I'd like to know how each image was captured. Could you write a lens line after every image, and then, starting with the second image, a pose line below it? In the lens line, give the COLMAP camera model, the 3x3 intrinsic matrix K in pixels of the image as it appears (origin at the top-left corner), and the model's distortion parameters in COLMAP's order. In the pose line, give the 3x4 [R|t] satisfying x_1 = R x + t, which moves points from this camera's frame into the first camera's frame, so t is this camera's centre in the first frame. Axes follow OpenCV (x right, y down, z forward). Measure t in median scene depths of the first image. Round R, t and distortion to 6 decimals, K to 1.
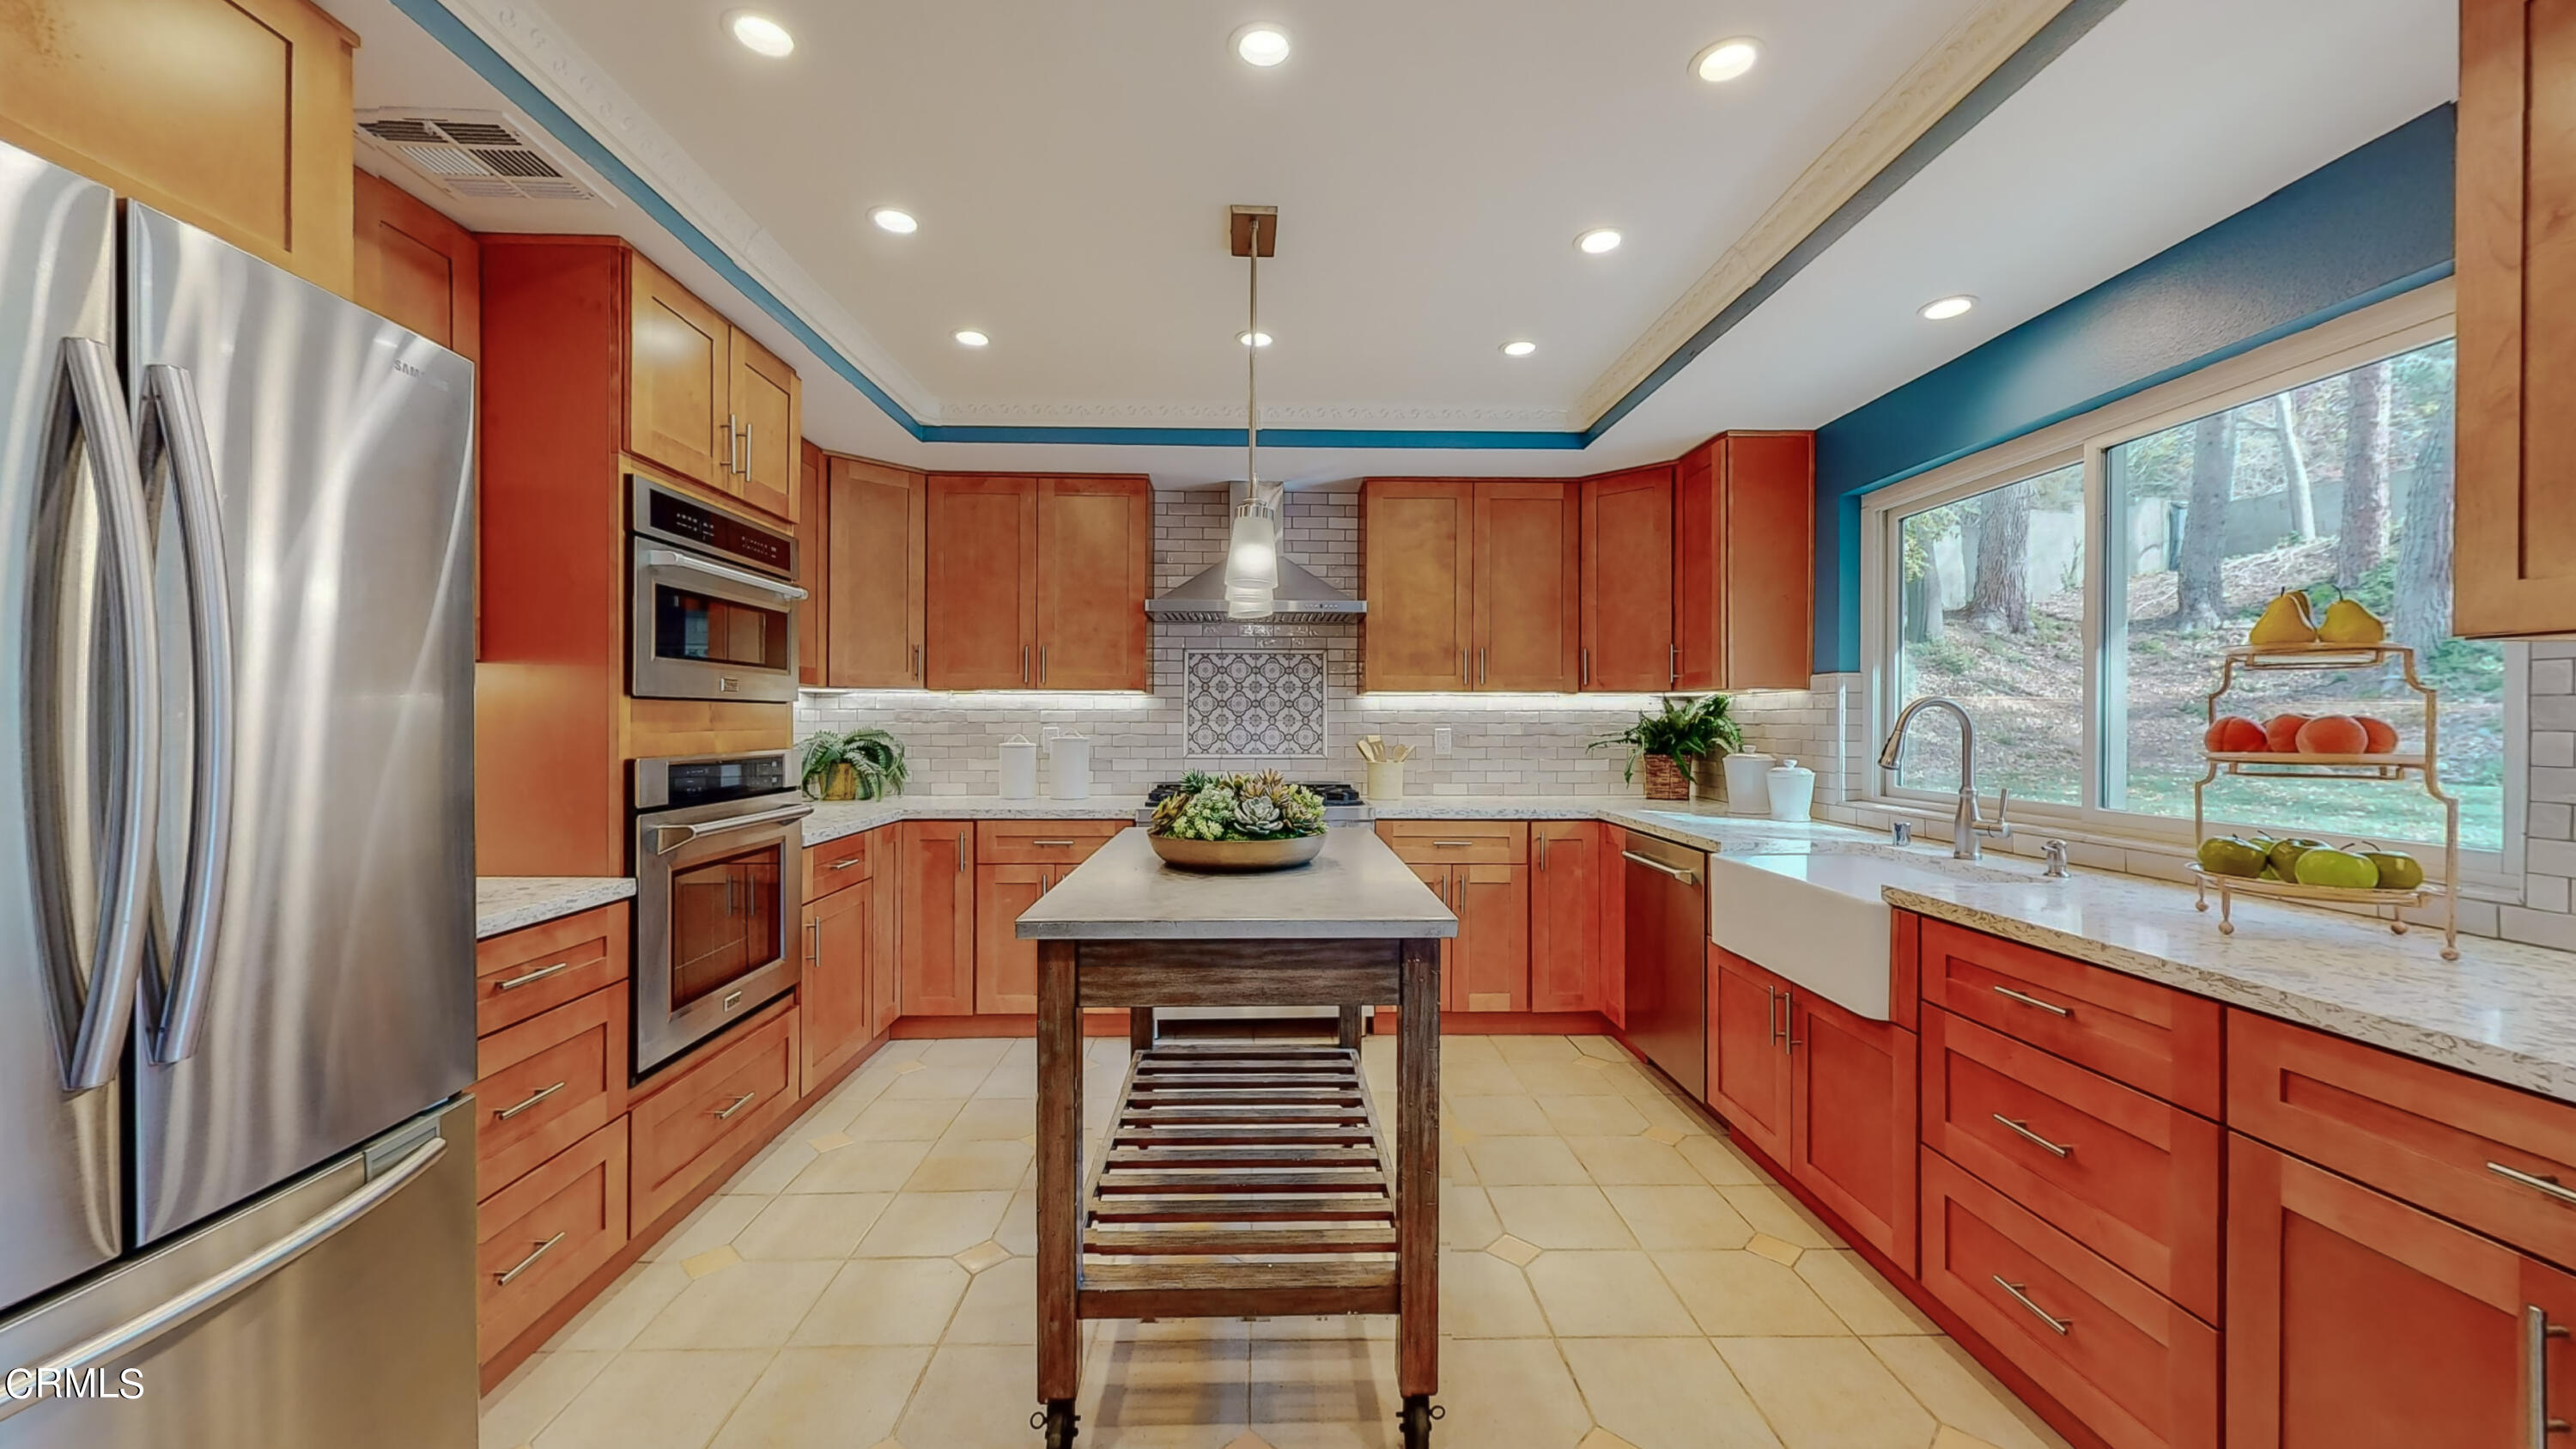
lens RADIAL K [[976.1, 0, 1280.2], [0, 976.1, 725.4], [0, 0, 1]] dist [0.002796, 0.000073]
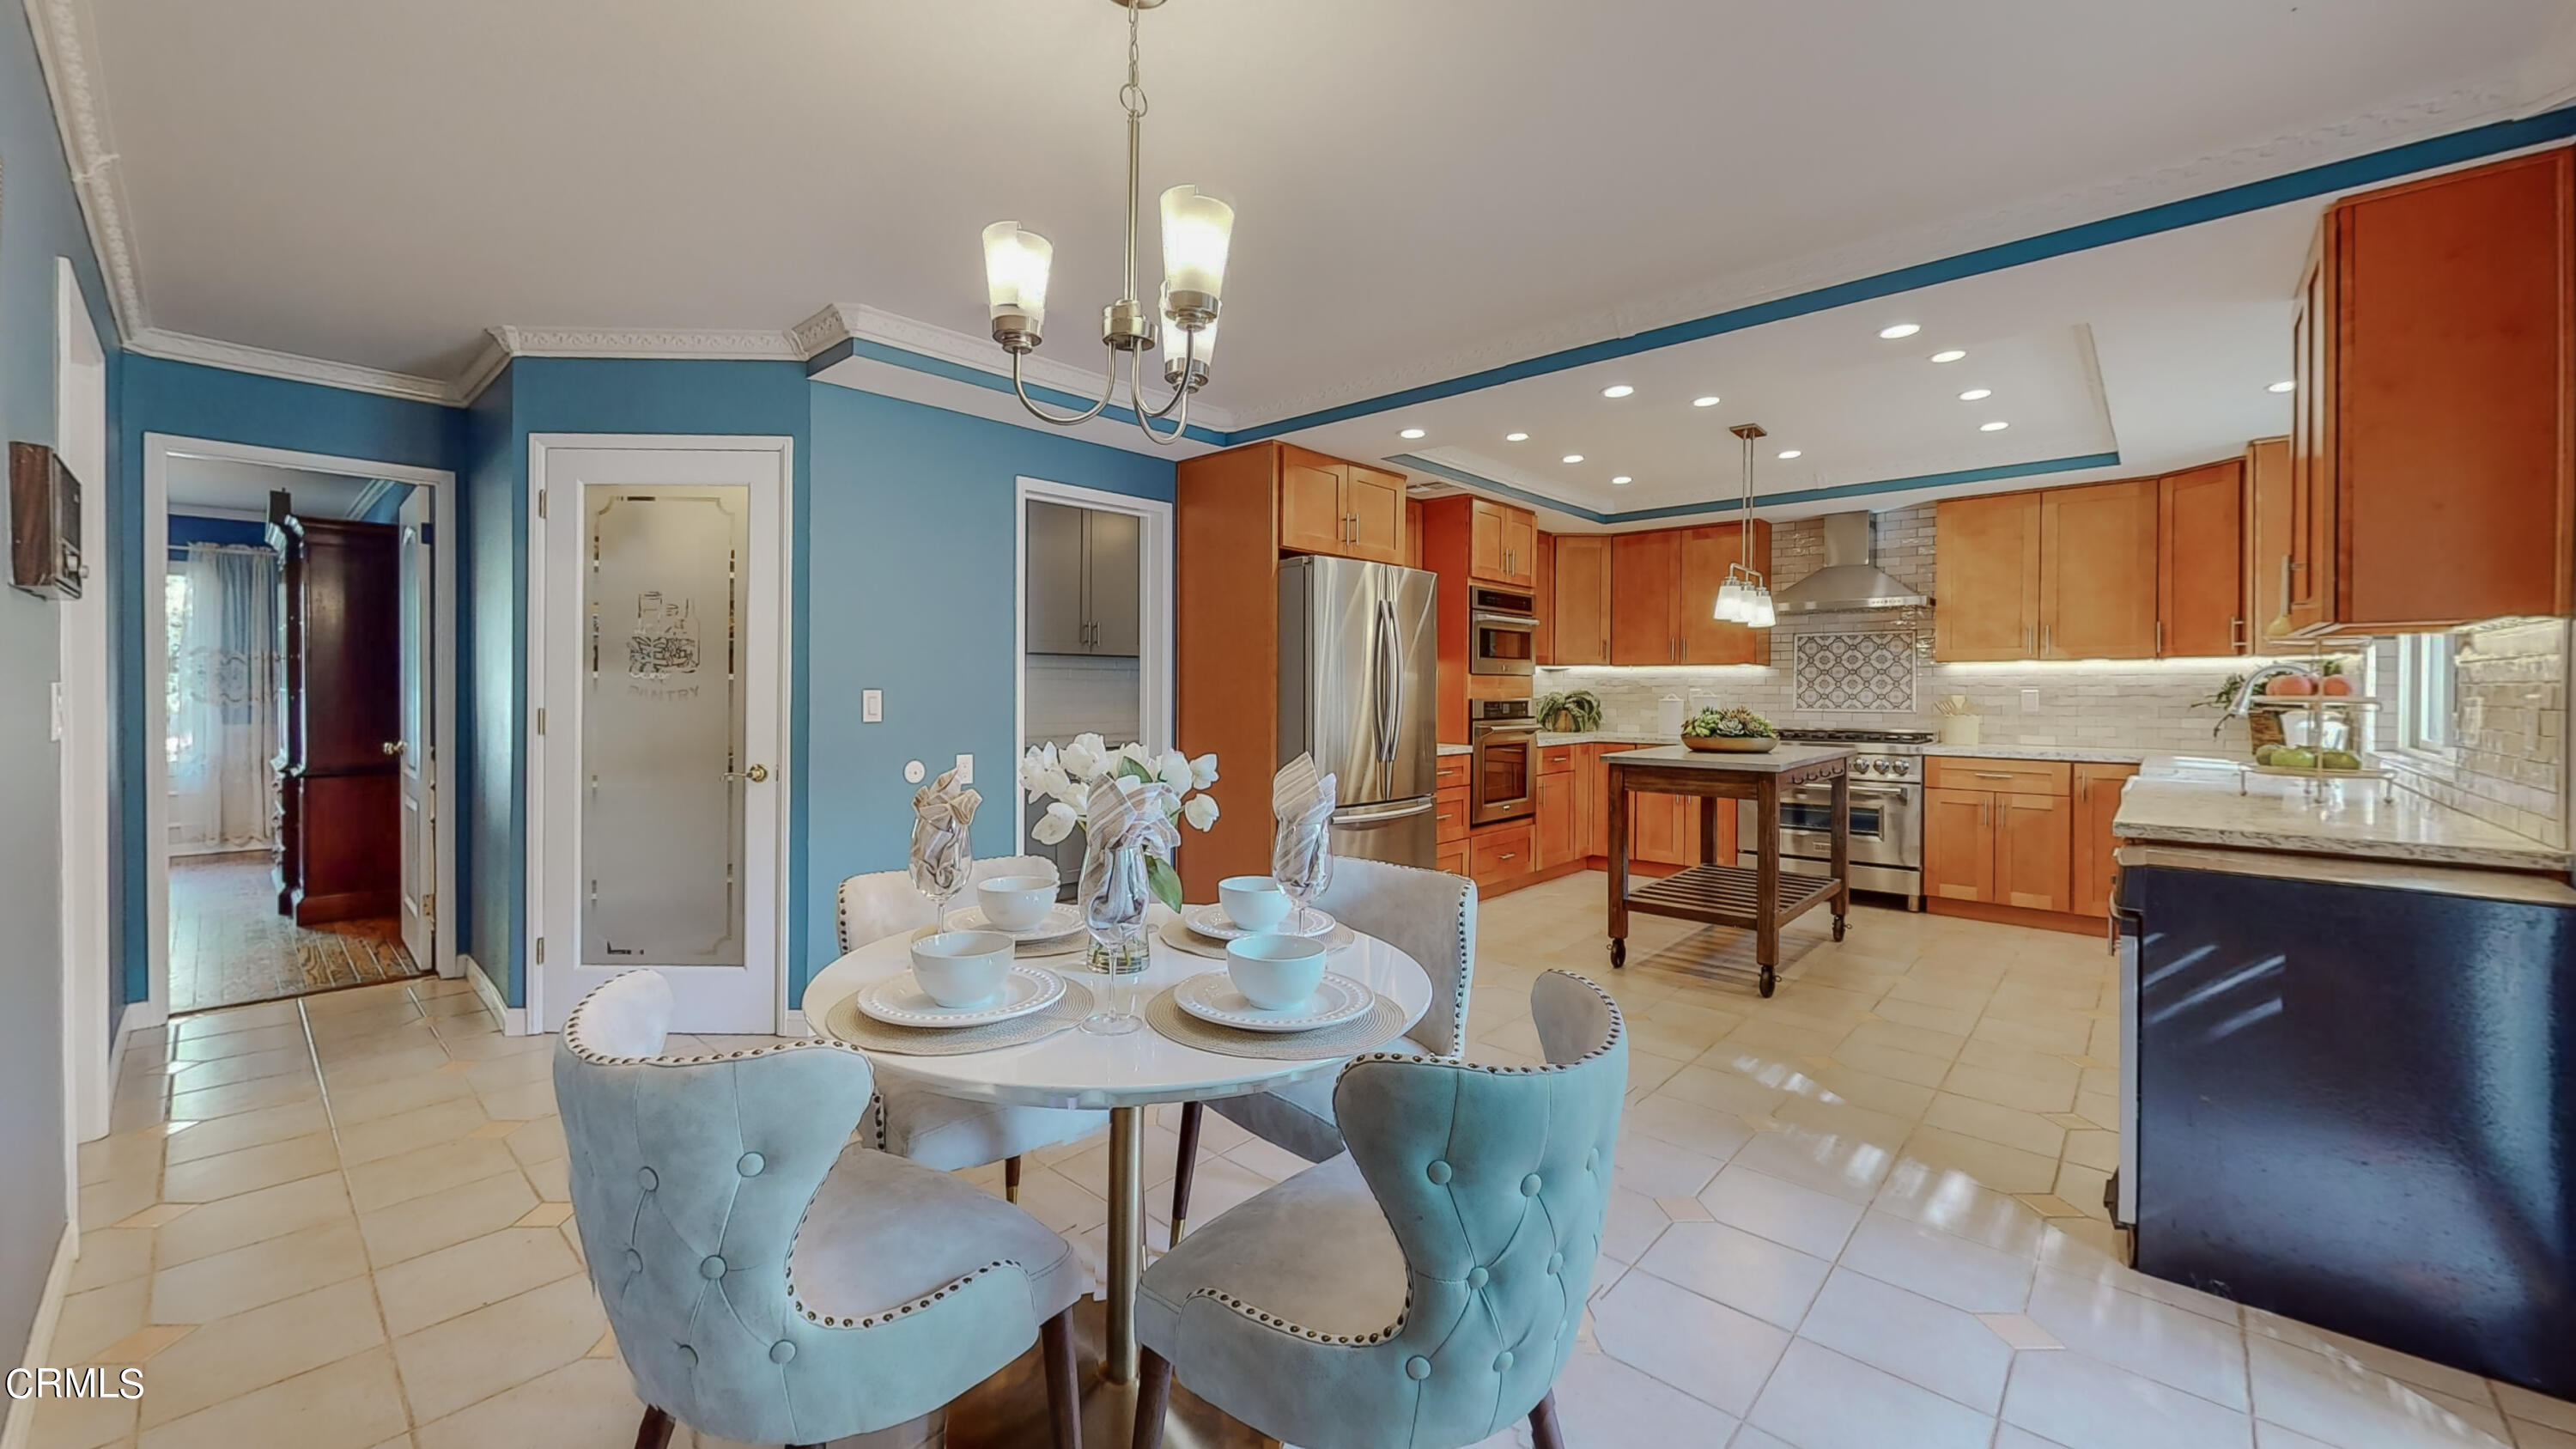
lens RADIAL K [[976.1, 0, 1275.5], [0, 976.1, 703.6], [0, 0, 1]] dist [0.002796, 0.000073]
pose [[0.739575, 0.009450, -0.673008, 0.353921], [-0.002994, 0.999938, 0.010750, 0.011563], [0.673068, -0.005936, 0.739557, -0.647538]]
